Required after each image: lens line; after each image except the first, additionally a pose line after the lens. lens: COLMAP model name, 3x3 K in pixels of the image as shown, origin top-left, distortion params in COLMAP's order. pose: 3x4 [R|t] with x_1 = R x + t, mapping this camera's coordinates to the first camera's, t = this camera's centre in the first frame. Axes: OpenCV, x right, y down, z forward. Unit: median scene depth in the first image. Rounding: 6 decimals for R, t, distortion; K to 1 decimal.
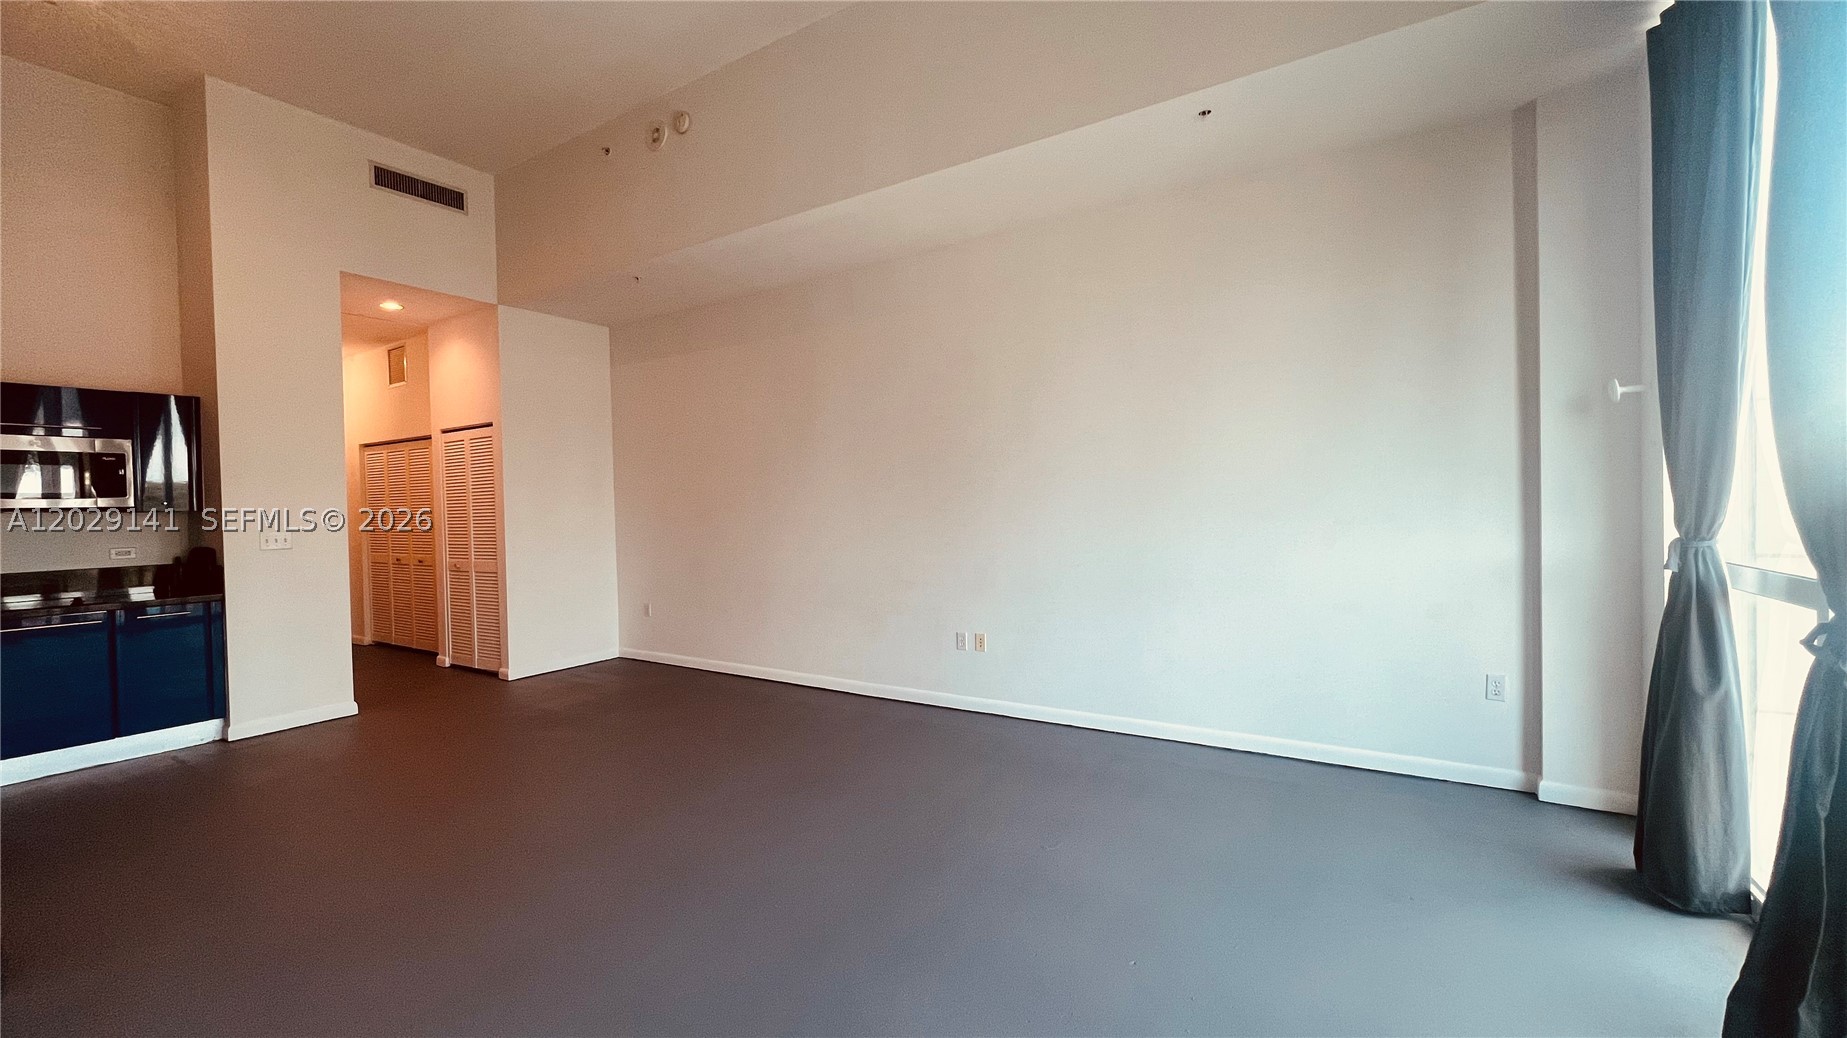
lens RADIAL K [[738.0, 0, 923.0], [0, 738.0, 515.5], [0, 0, 1]] dist [0.000145, 0.000183]
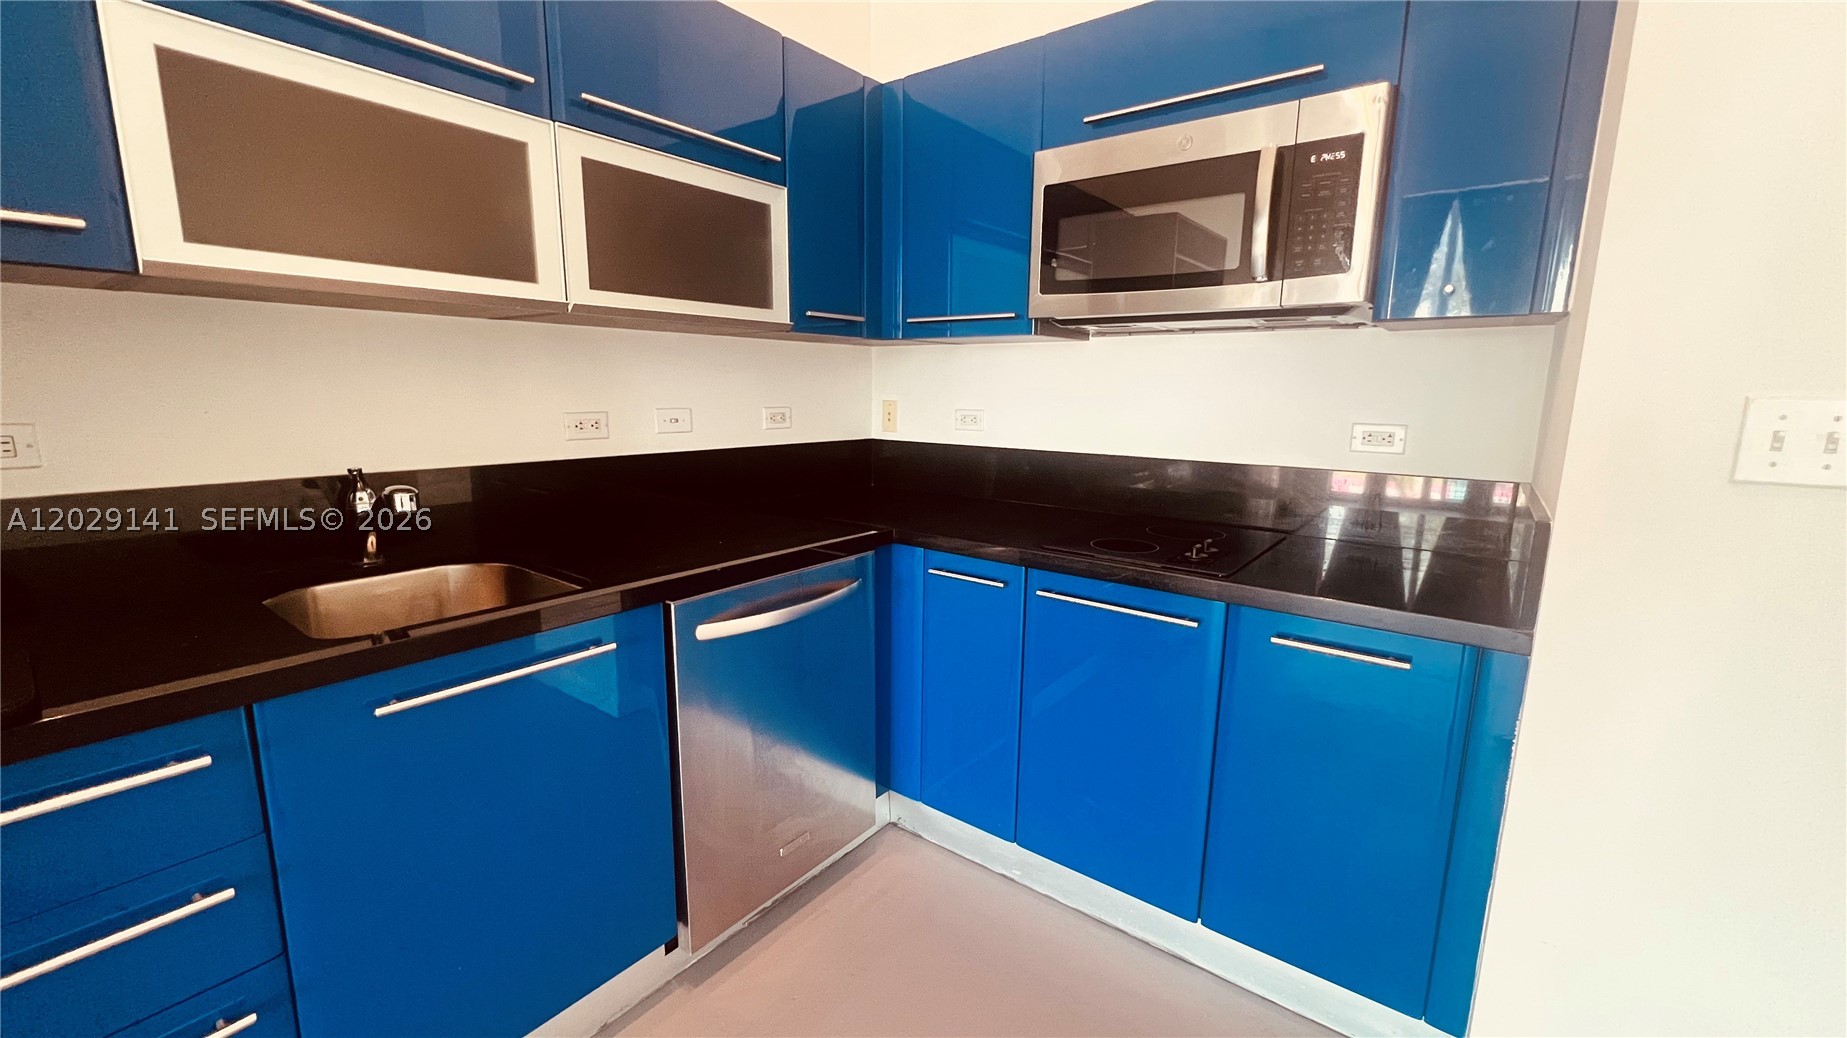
lens RADIAL K [[738.0, 0, 921.9], [0, 738.0, 516.6], [0, 0, 1]] dist [0.000145, 0.000183]
pose [[-0.086479, 0.194730, -0.977037, -0.614538], [-0.025528, 0.979956, 0.197571, 0.019120], [0.995927, 0.042027, -0.079774, 0.722209]]
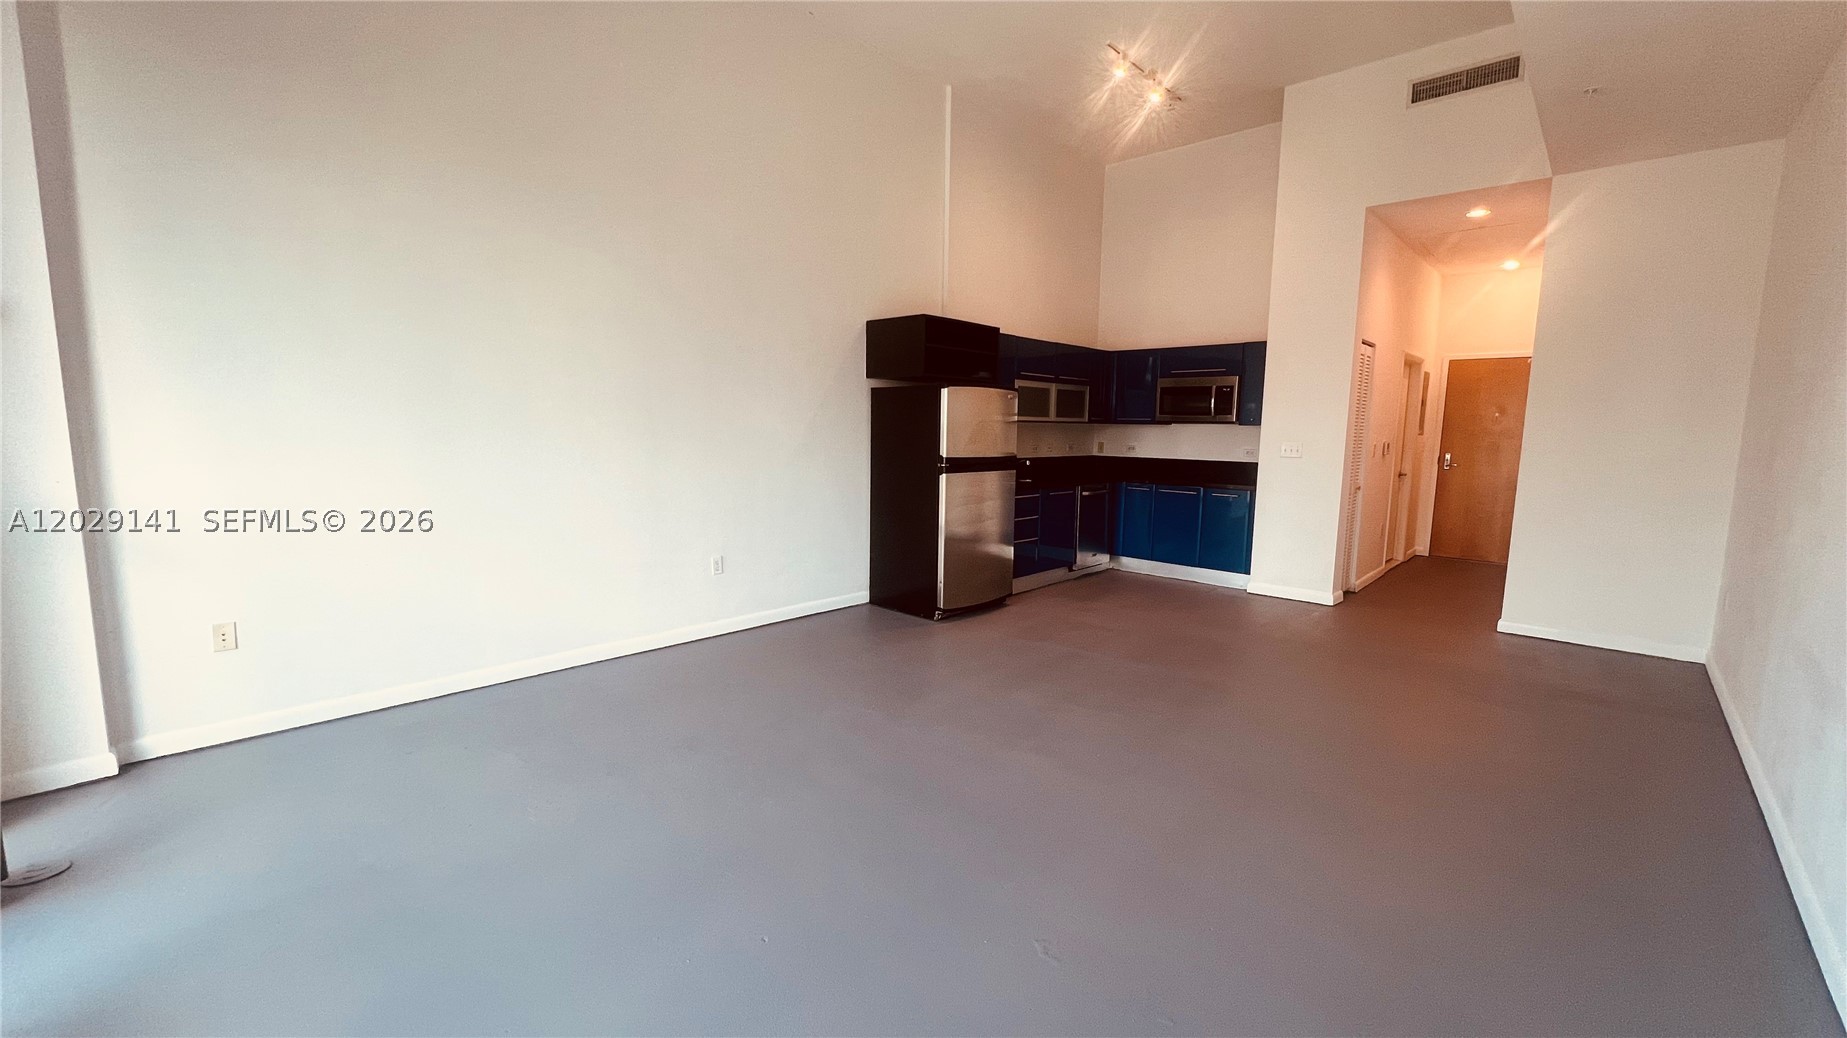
lens RADIAL K [[738.0, 0, 924.2], [0, 738.0, 518.1], [0, 0, 1]] dist [0.000145, 0.000183]
pose [[-0.184338, 0.143982, -0.972260, 0.453562], [-0.026322, 0.988134, 0.151323, -0.024721], [0.982510, 0.053486, -0.178361, 0.572122]]
